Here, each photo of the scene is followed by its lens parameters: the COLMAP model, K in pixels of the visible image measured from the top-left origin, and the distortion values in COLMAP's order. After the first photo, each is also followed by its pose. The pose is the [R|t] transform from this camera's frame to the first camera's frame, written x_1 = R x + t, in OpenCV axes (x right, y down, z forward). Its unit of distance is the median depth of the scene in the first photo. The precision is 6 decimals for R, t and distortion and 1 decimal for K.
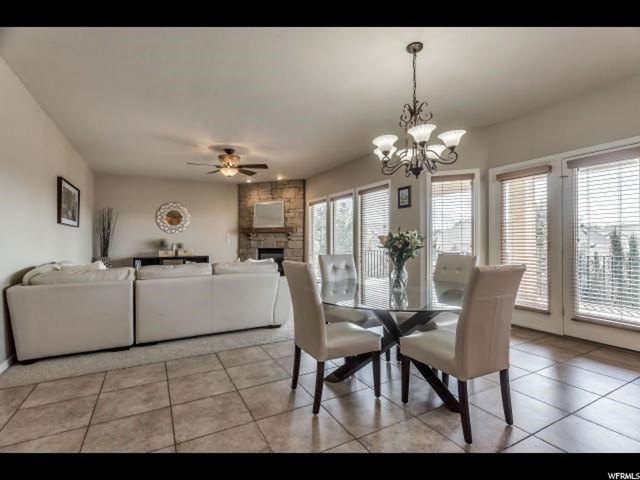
lens RADIAL K [[314.0, 0, 320.0], [0, 314.0, 240.0], [0, 0, 1]] dist [-0.001101, -0.000305]
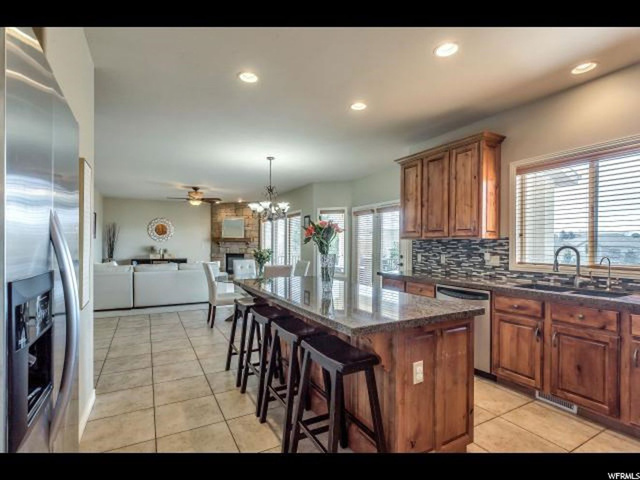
lens RADIAL K [[320.6, 0, 317.8], [0, 320.6, 254.4], [0, 0, 1]] dist [-0.001100, -0.000019]
pose [[0.999886, 0.014258, -0.005046, 0.232267], [-0.014070, 0.999273, 0.035432, -0.025905], [0.005548, -0.035357, 0.999359, -0.404821]]
